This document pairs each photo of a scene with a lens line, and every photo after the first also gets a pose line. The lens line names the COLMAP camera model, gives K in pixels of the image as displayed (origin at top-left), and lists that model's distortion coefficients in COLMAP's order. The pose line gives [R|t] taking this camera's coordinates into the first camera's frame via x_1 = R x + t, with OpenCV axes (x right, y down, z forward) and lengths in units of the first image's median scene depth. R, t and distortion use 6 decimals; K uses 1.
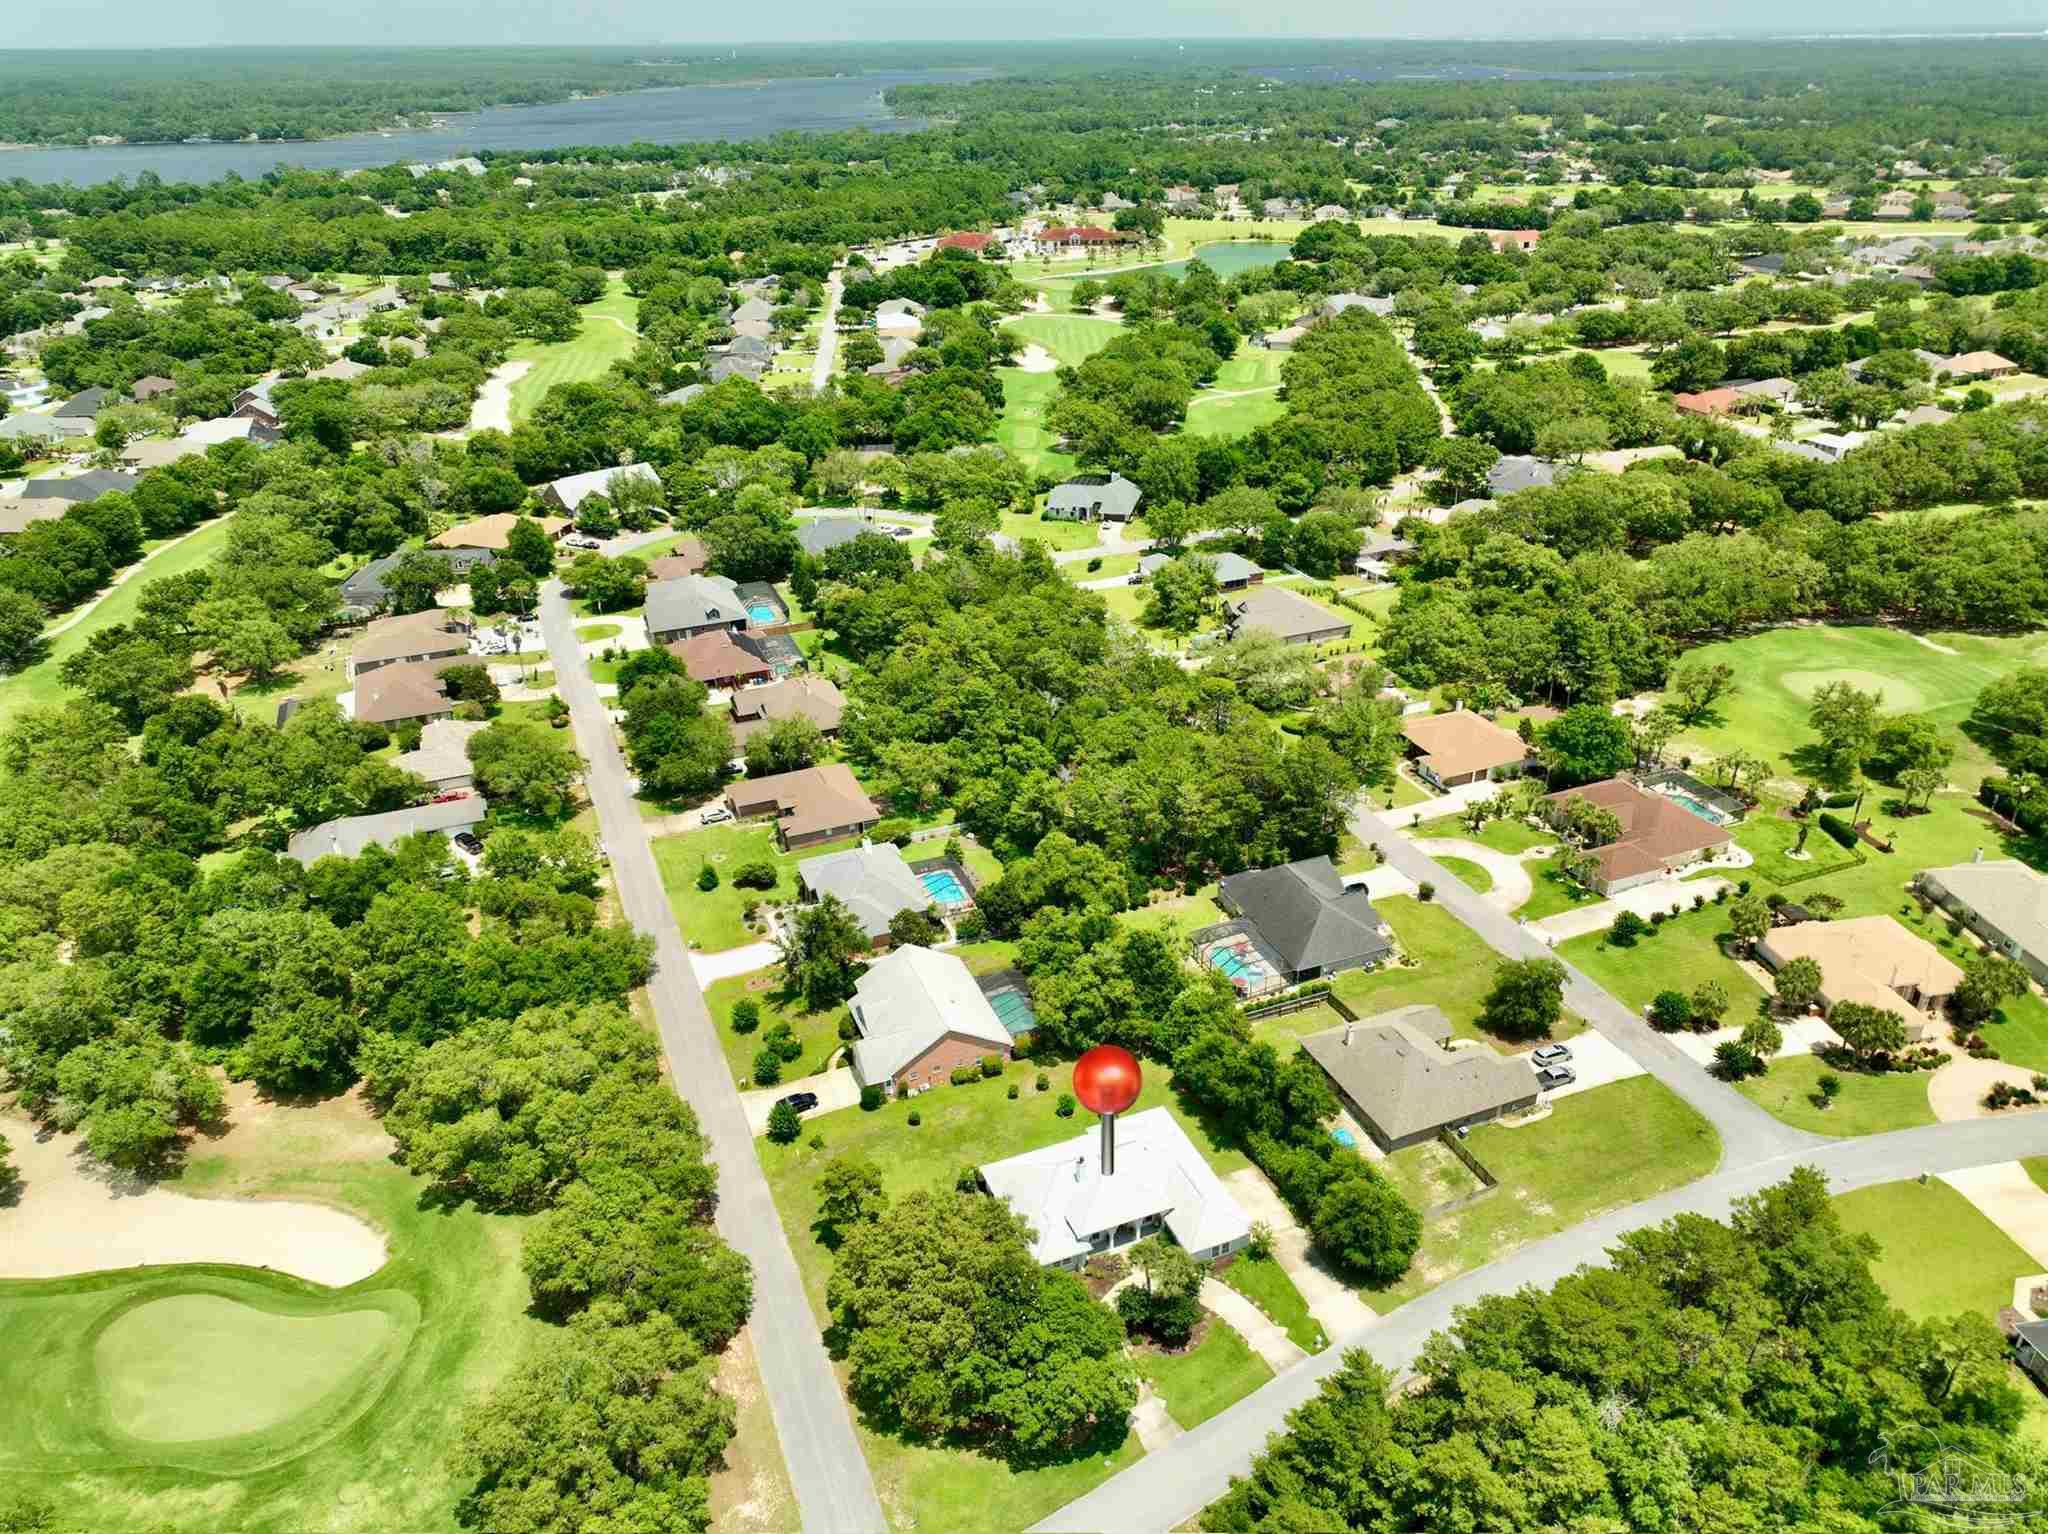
lens RADIAL K [[1403.5, 0, 1024.0], [0, 1403.5, 767.0], [0, 0, 1]] dist [0.004983, 0.009688]
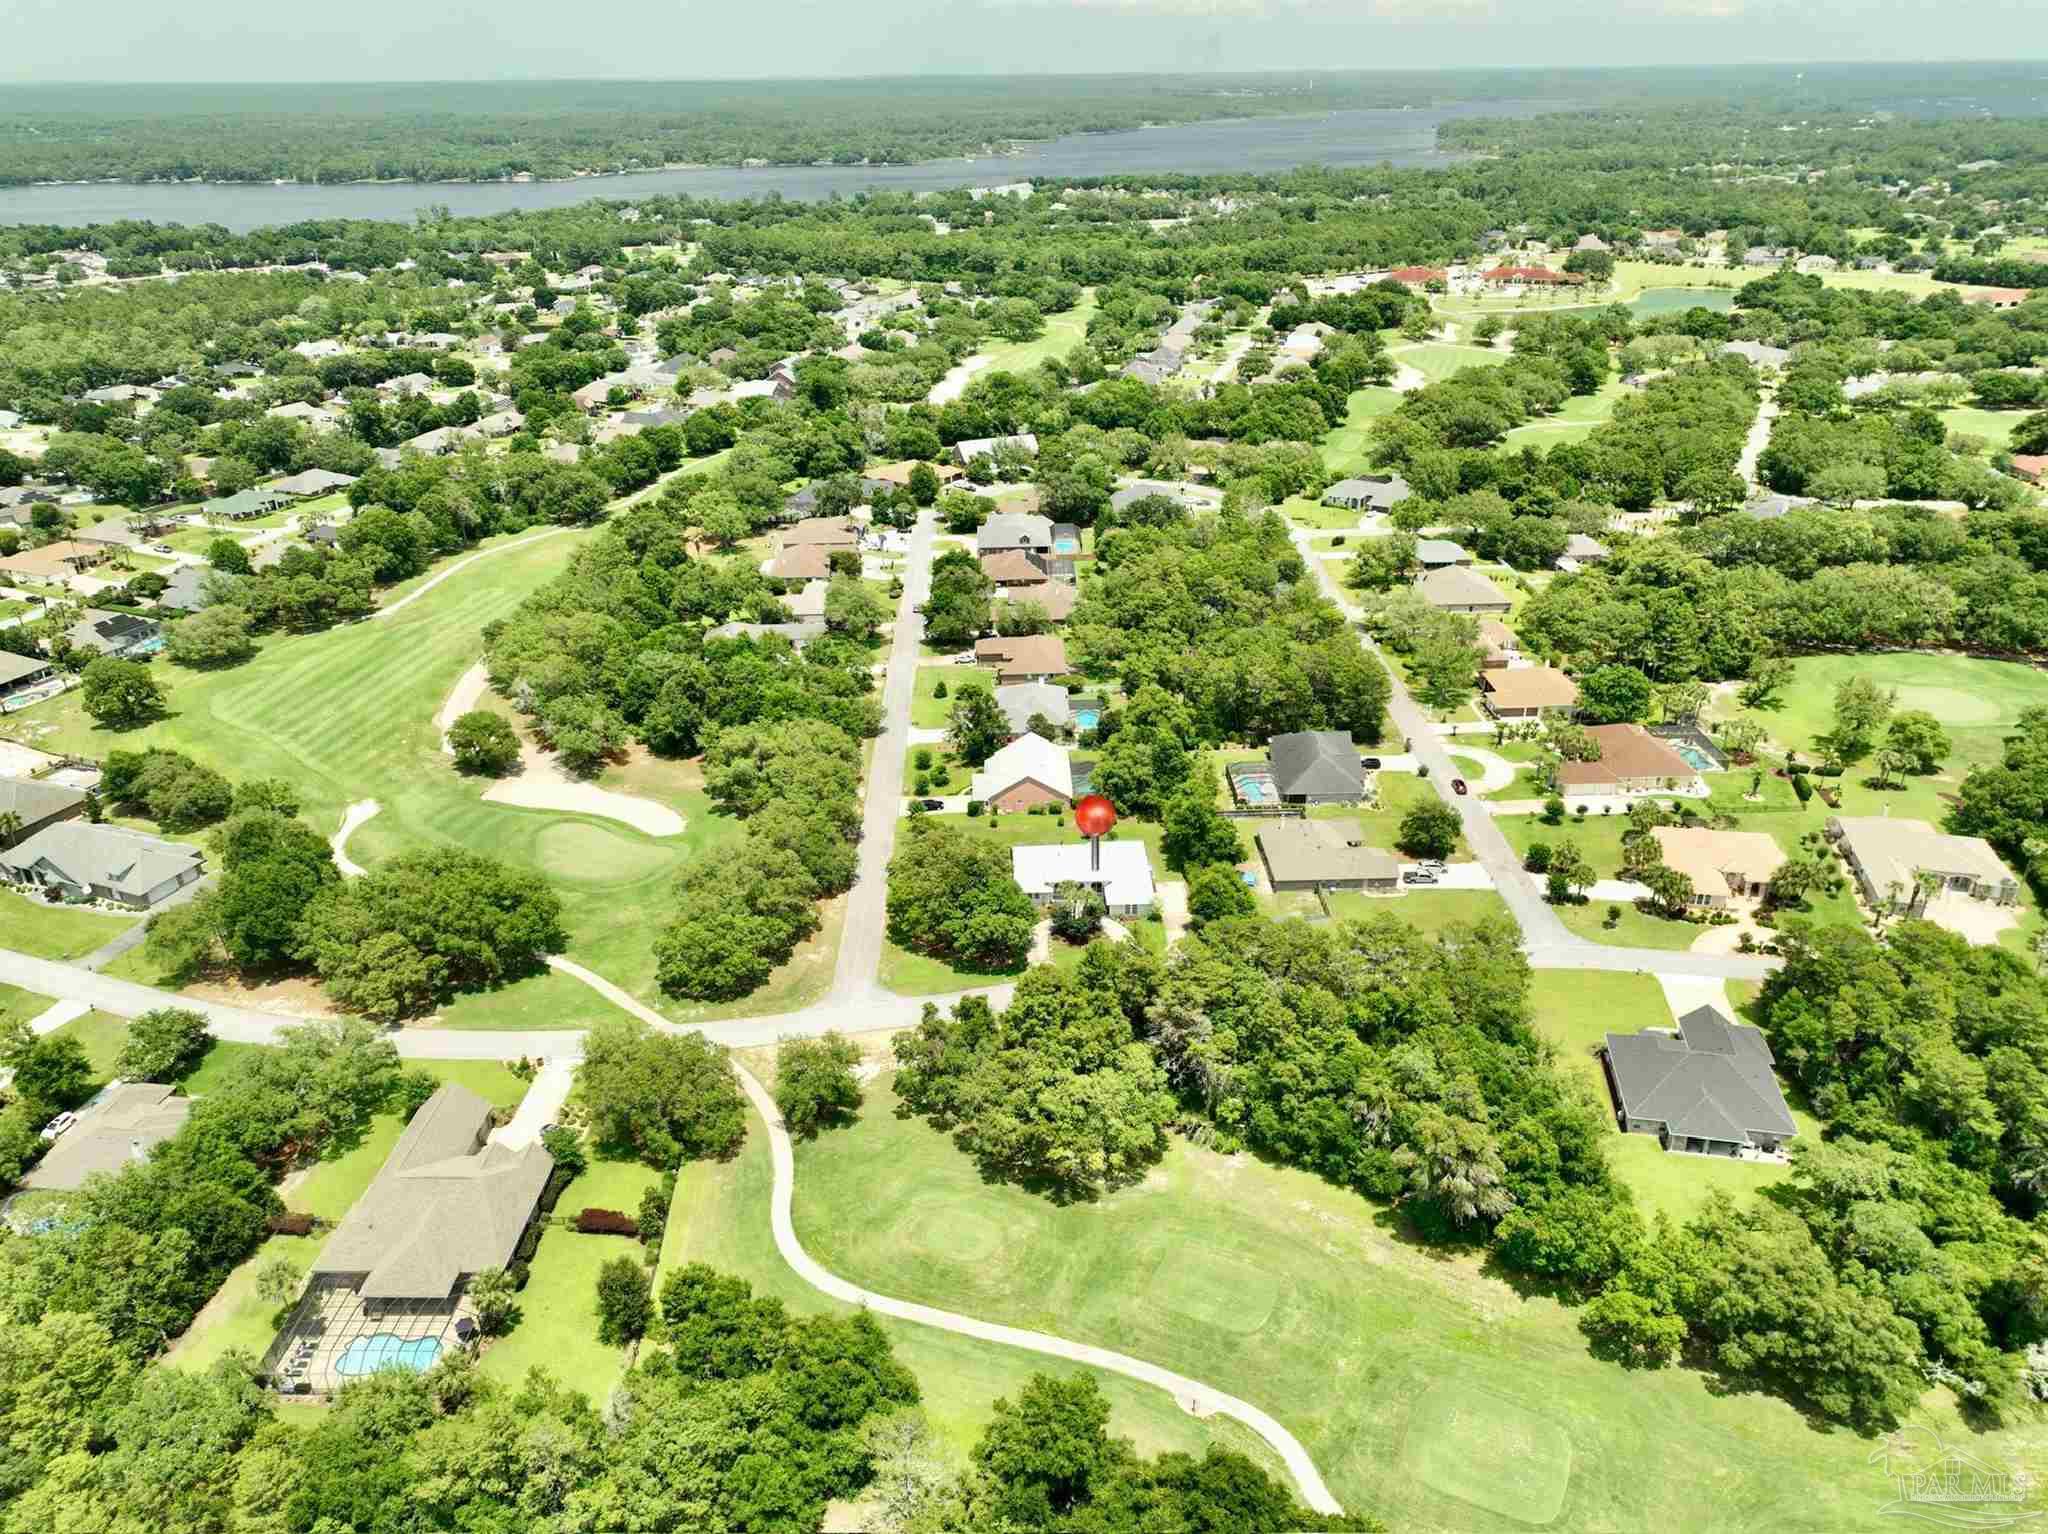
lens RADIAL K [[1330.5, 0, 1024.0], [0, 1330.5, 767.0], [0, 0, 1]] dist [0.002596, 0.004326]
pose [[0.937447, 0.160440, -0.308953, 0.167378], [-0.160059, 0.986745, 0.026756, 0.058453], [0.309151, 0.024368, 0.950701, -0.170723]]
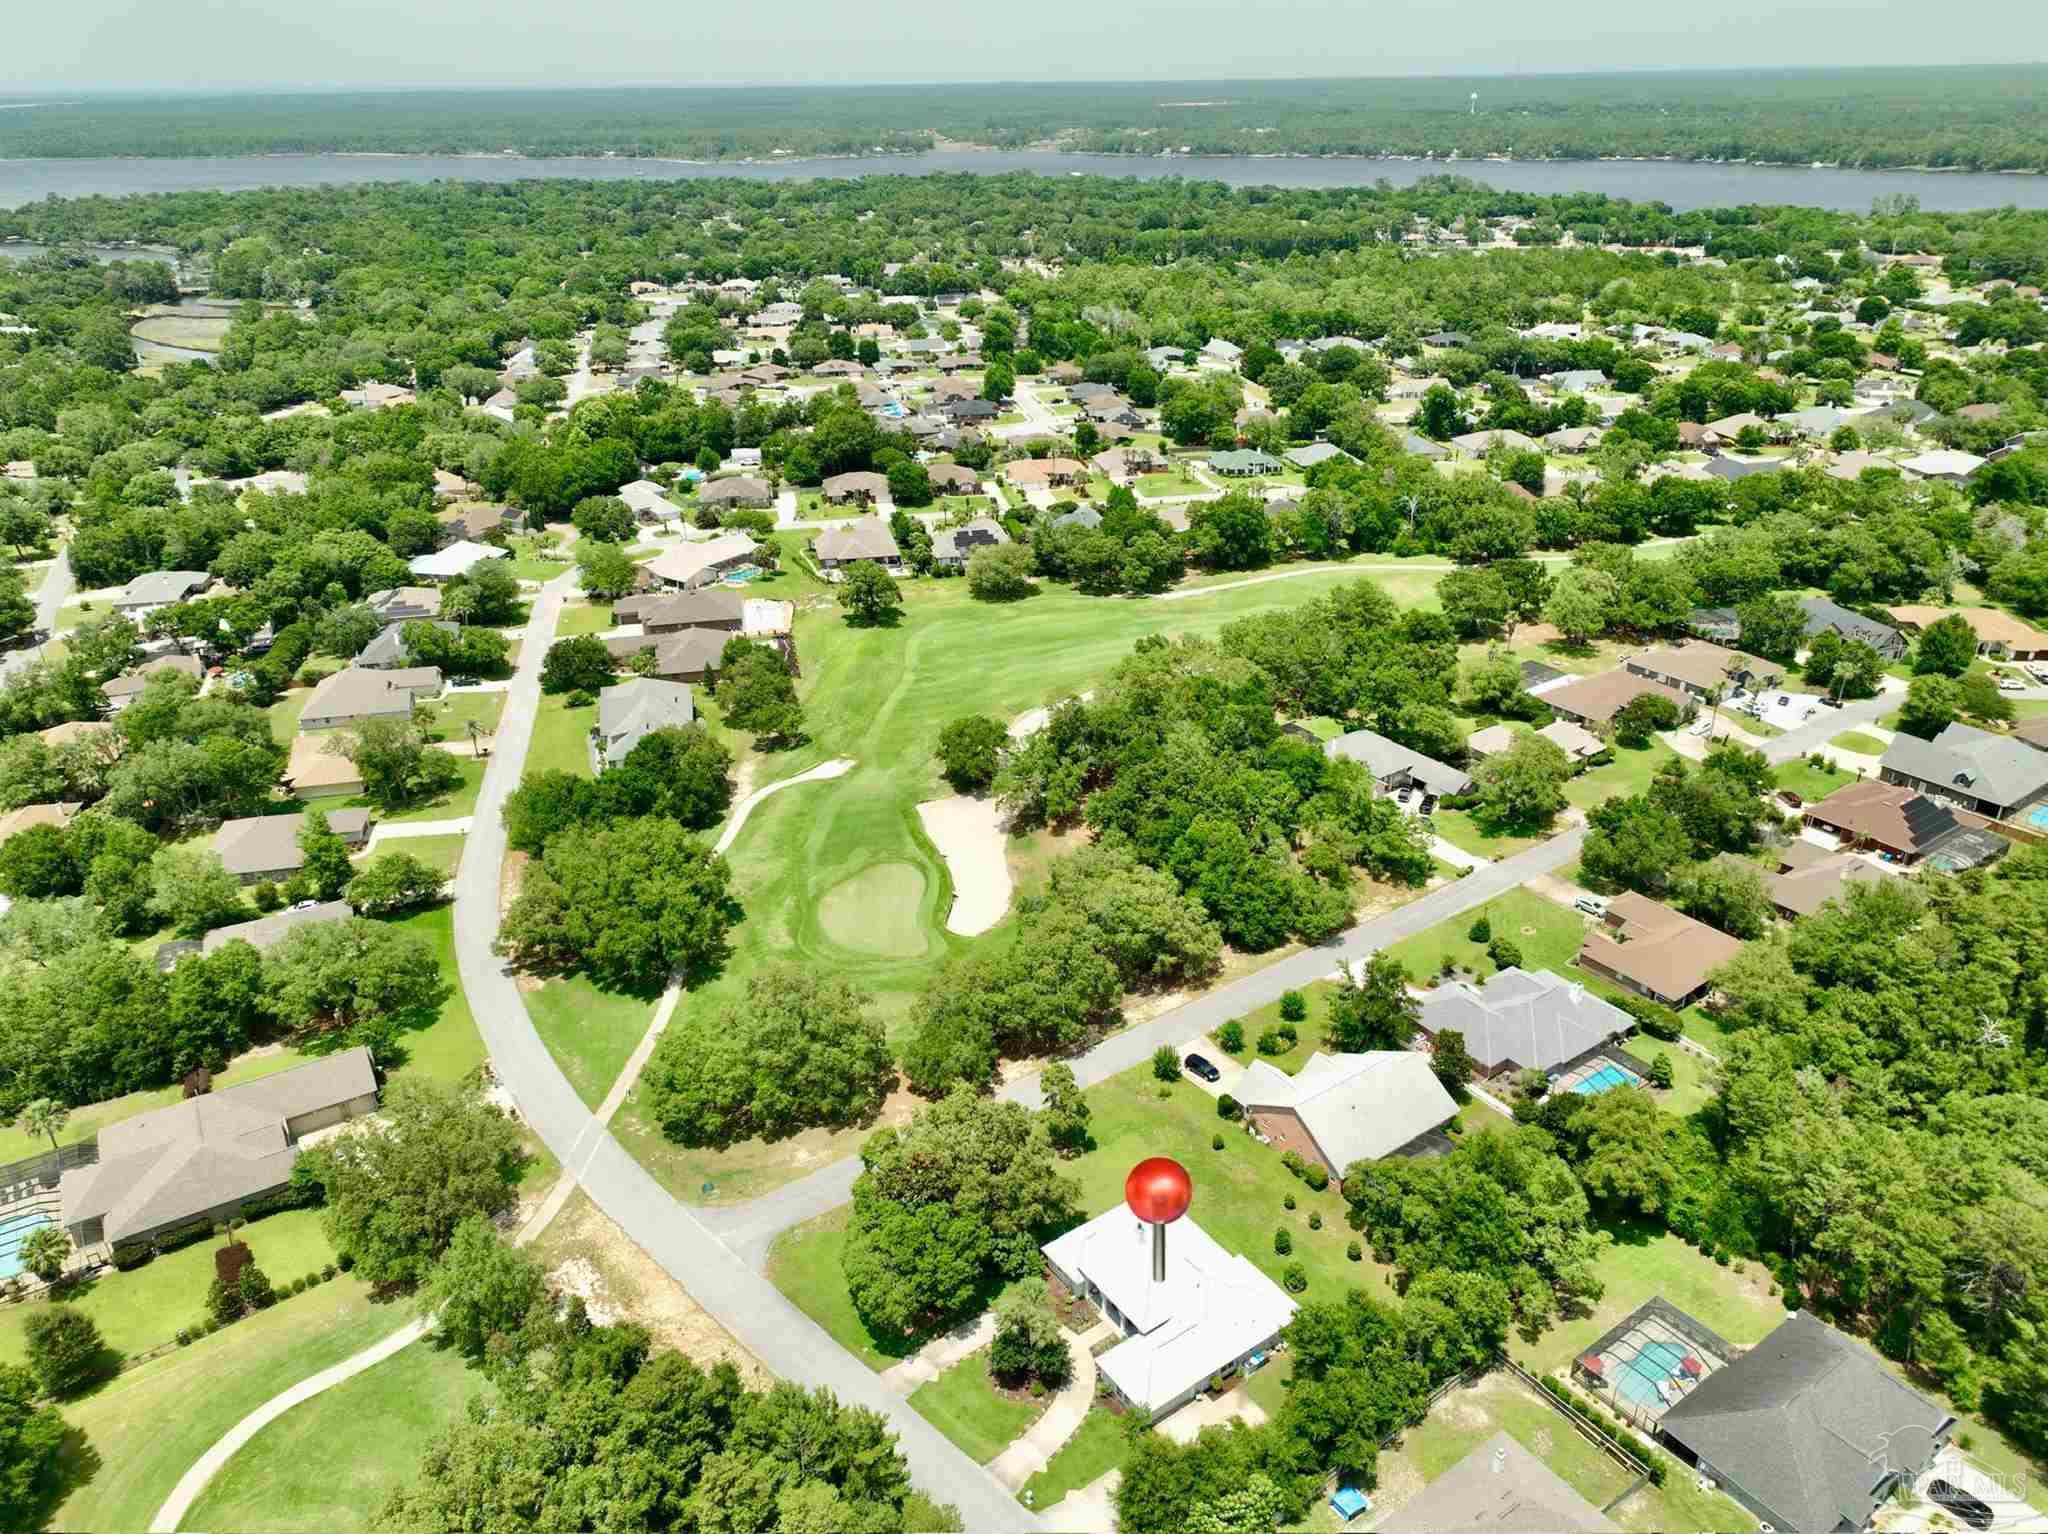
lens RADIAL K [[1330.5, 0, 1024.0], [0, 1330.5, 767.0], [0, 0, 1]] dist [0.002596, 0.004326]
pose [[0.248482, 0.449554, -0.857997, 0.251620], [-0.437235, 0.842458, 0.314786, -0.097055], [0.864339, 0.296928, 0.405896, 0.158450]]
